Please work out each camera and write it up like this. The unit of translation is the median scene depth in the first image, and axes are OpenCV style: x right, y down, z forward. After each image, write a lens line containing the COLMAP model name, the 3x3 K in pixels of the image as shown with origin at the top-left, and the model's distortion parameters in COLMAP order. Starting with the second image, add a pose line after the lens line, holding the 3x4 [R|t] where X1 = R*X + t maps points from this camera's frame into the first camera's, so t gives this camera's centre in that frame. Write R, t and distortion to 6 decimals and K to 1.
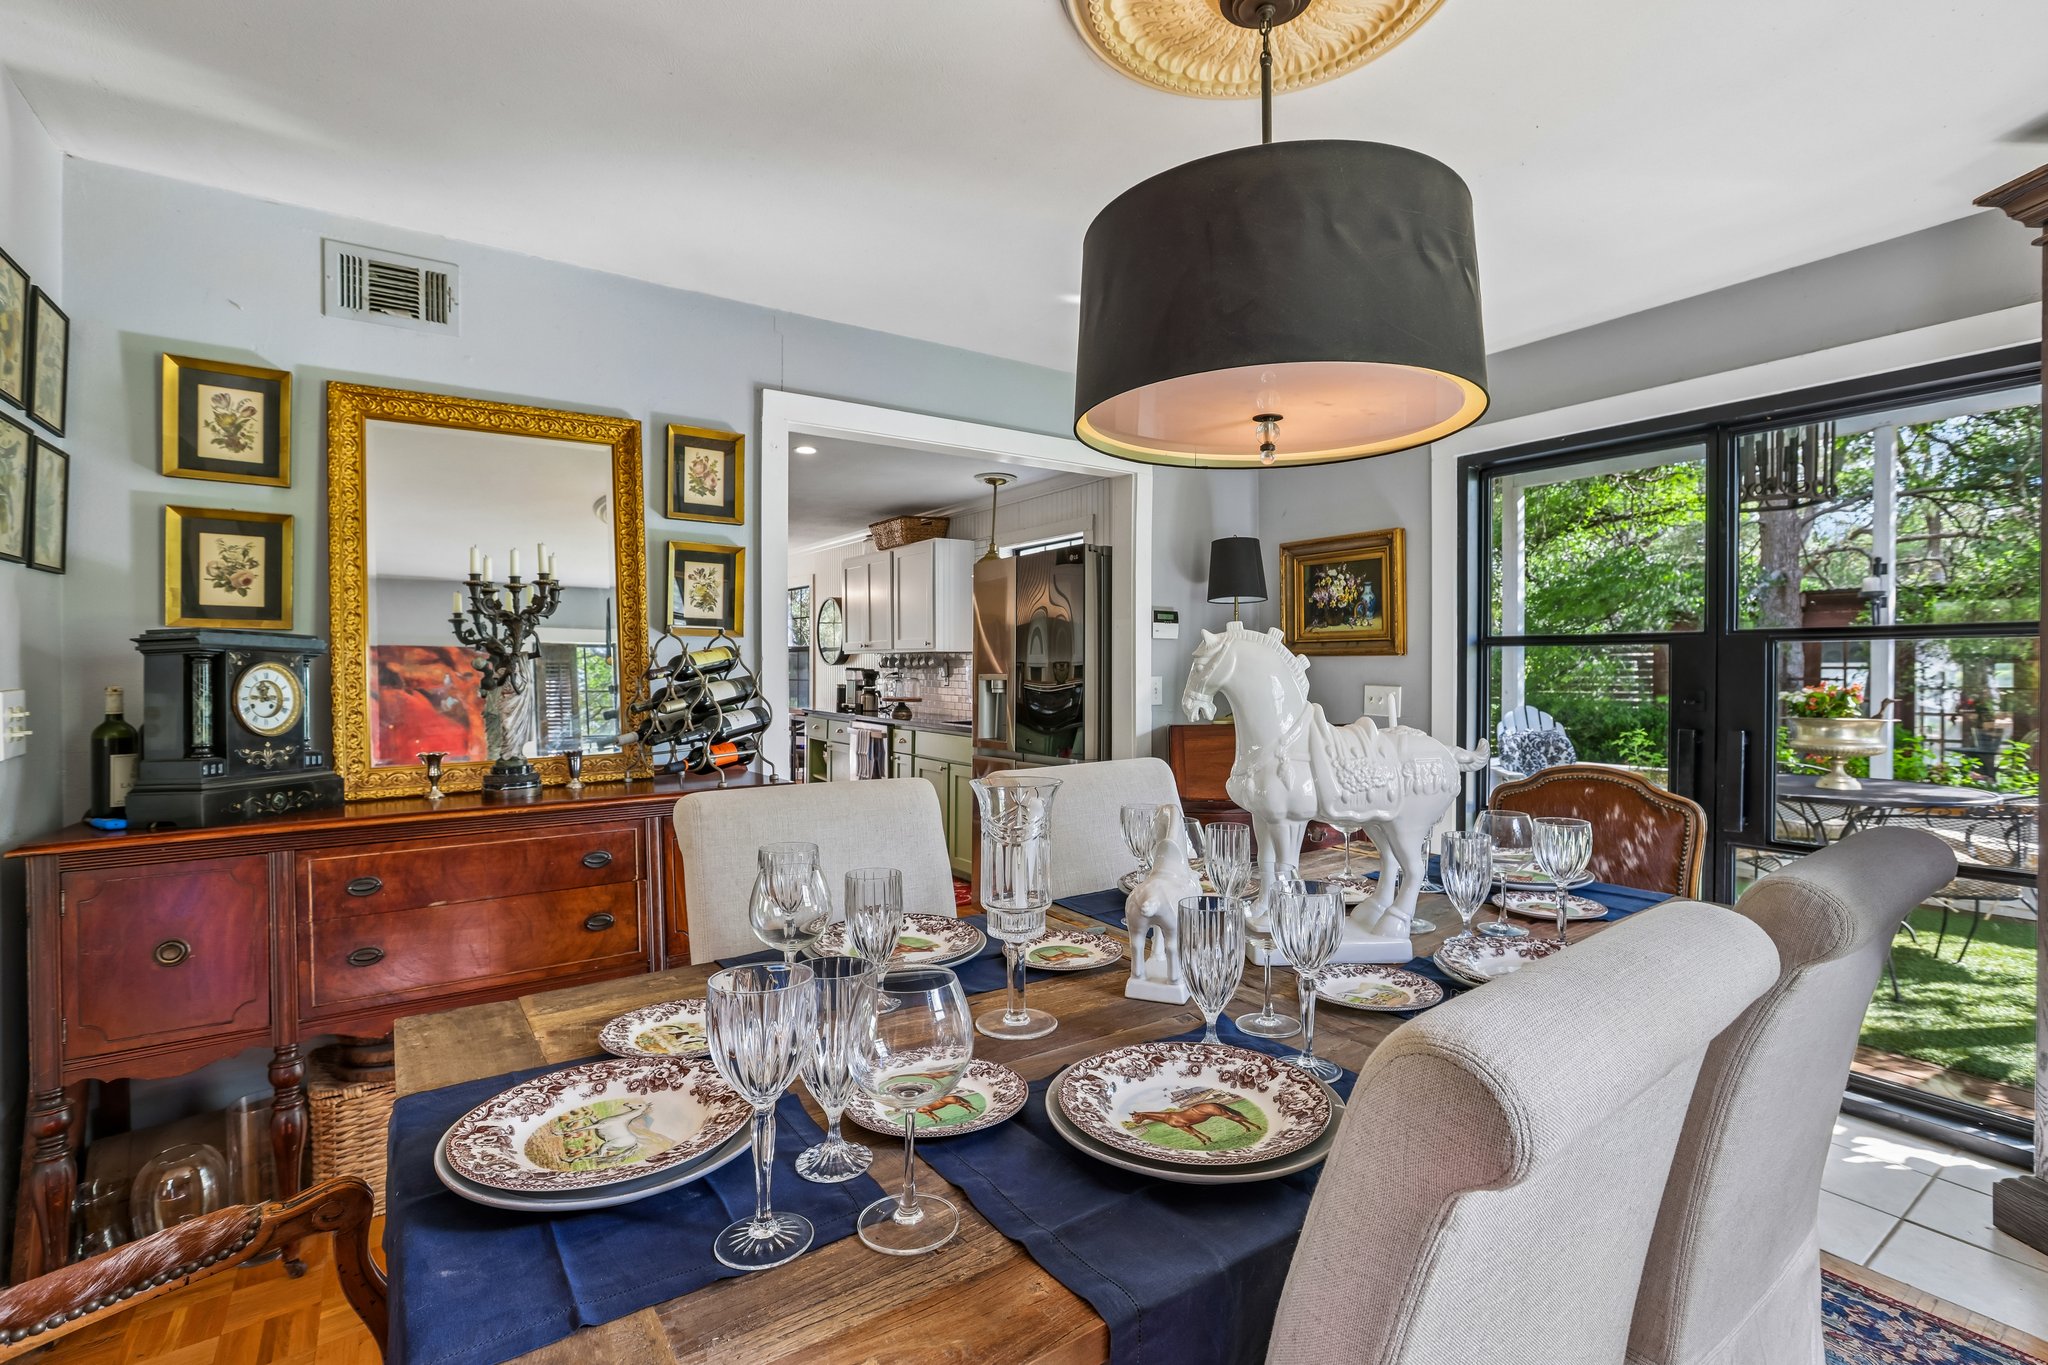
lens RADIAL K [[924.9, 0, 1024.3], [0, 924.9, 679.5], [0, 0, 1]] dist [-0.026606, 0.006909]
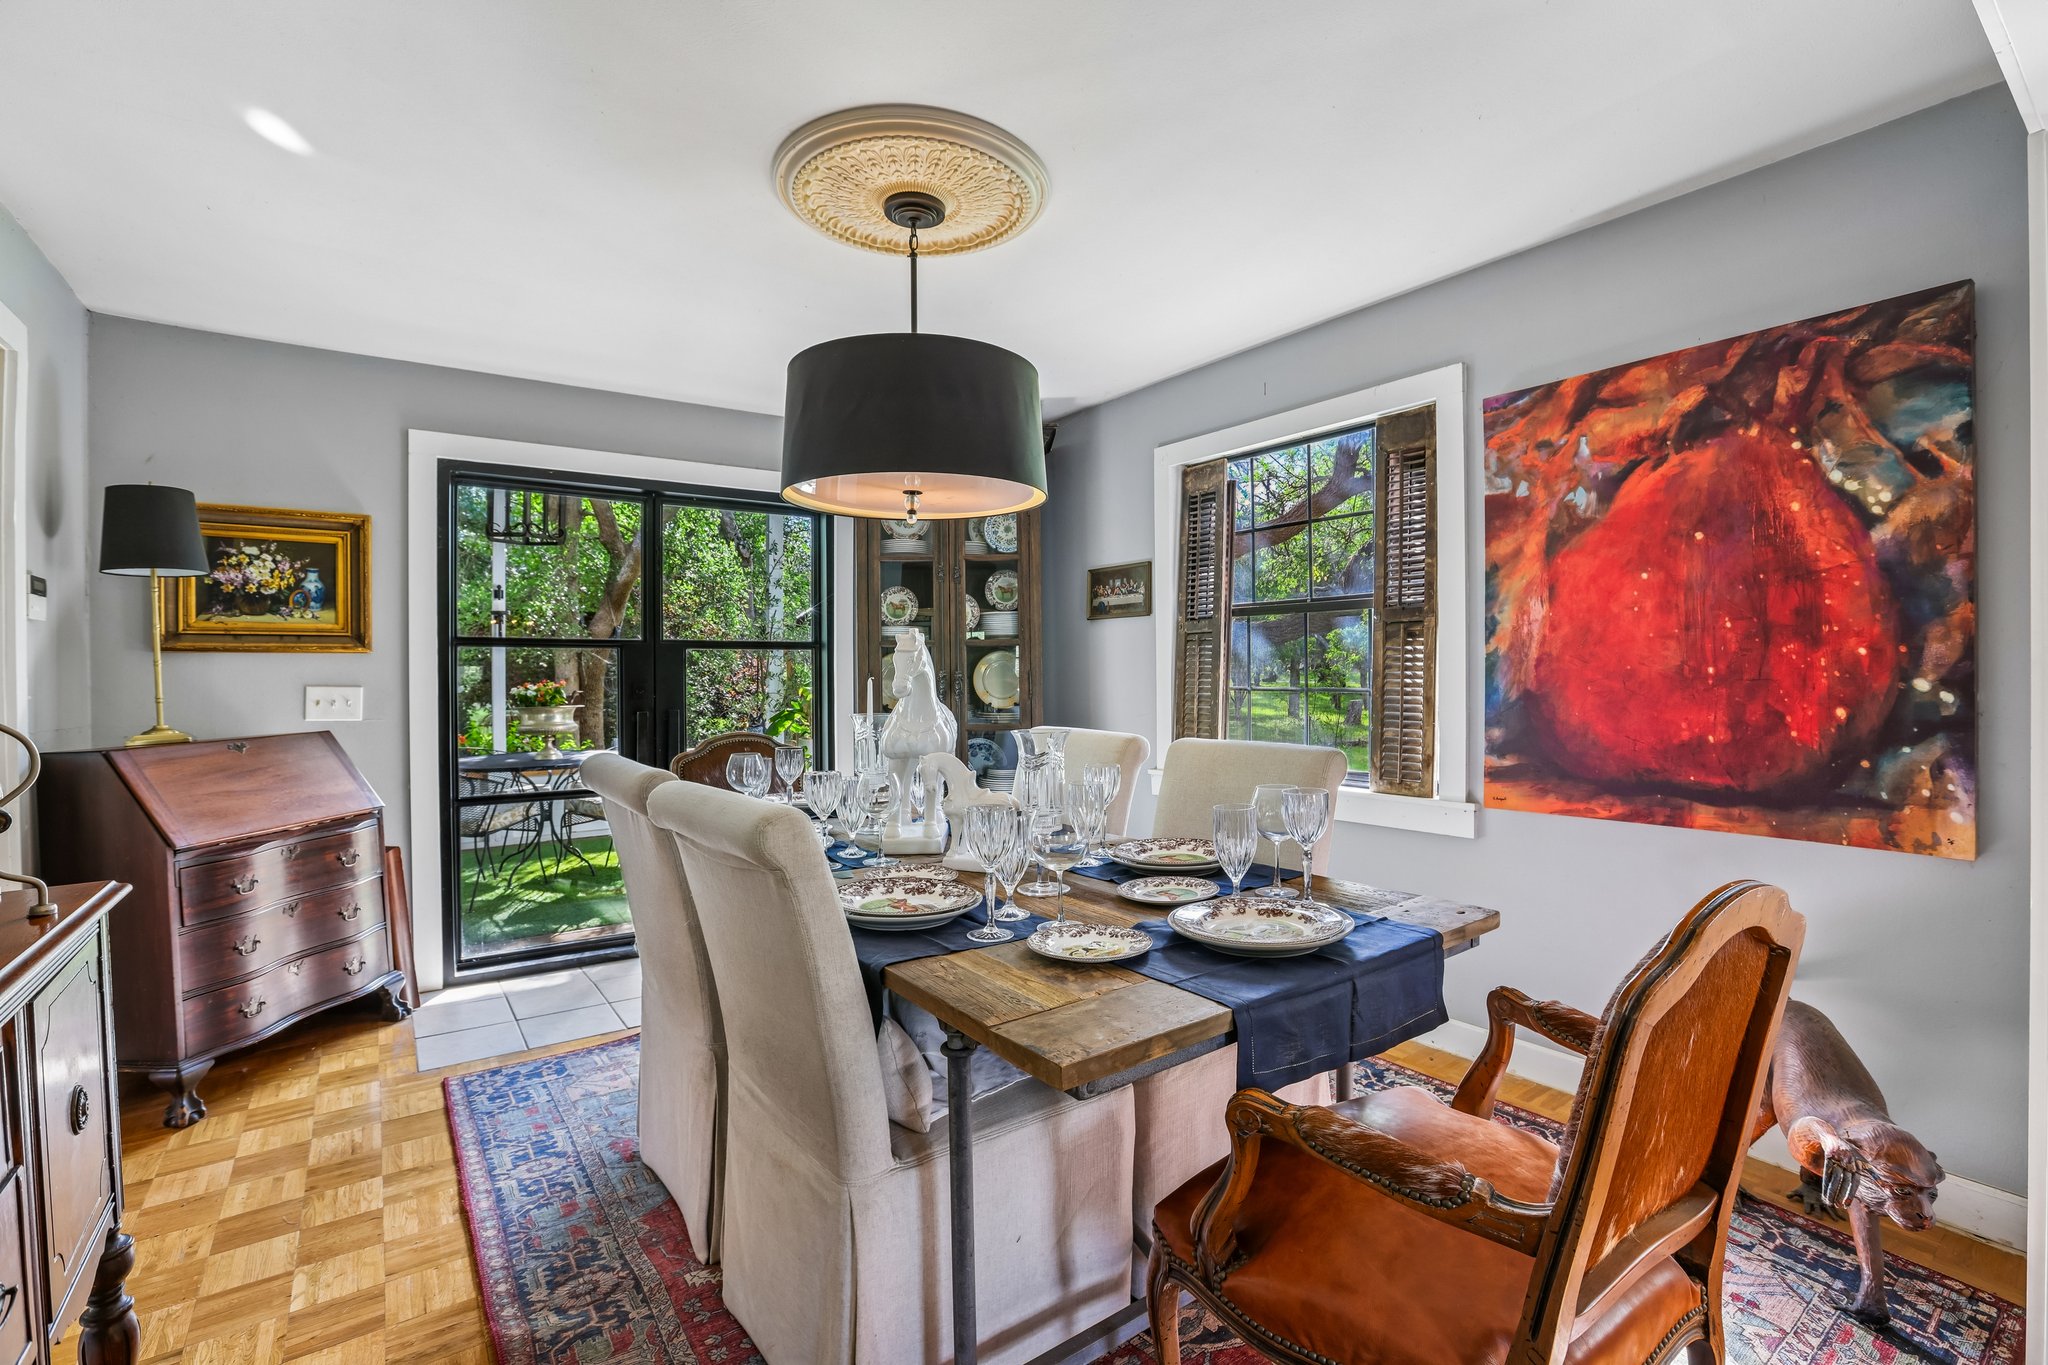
lens RADIAL K [[924.9, 0, 1025.9], [0, 924.9, 683.5], [0, 0, 1]] dist [-0.026606, 0.006909]
pose [[-0.013038, -0.013582, 0.999823, -0.488446], [0.018553, 0.999732, 0.013823, 0.003620], [-0.999743, 0.018730, -0.012783, 0.330886]]
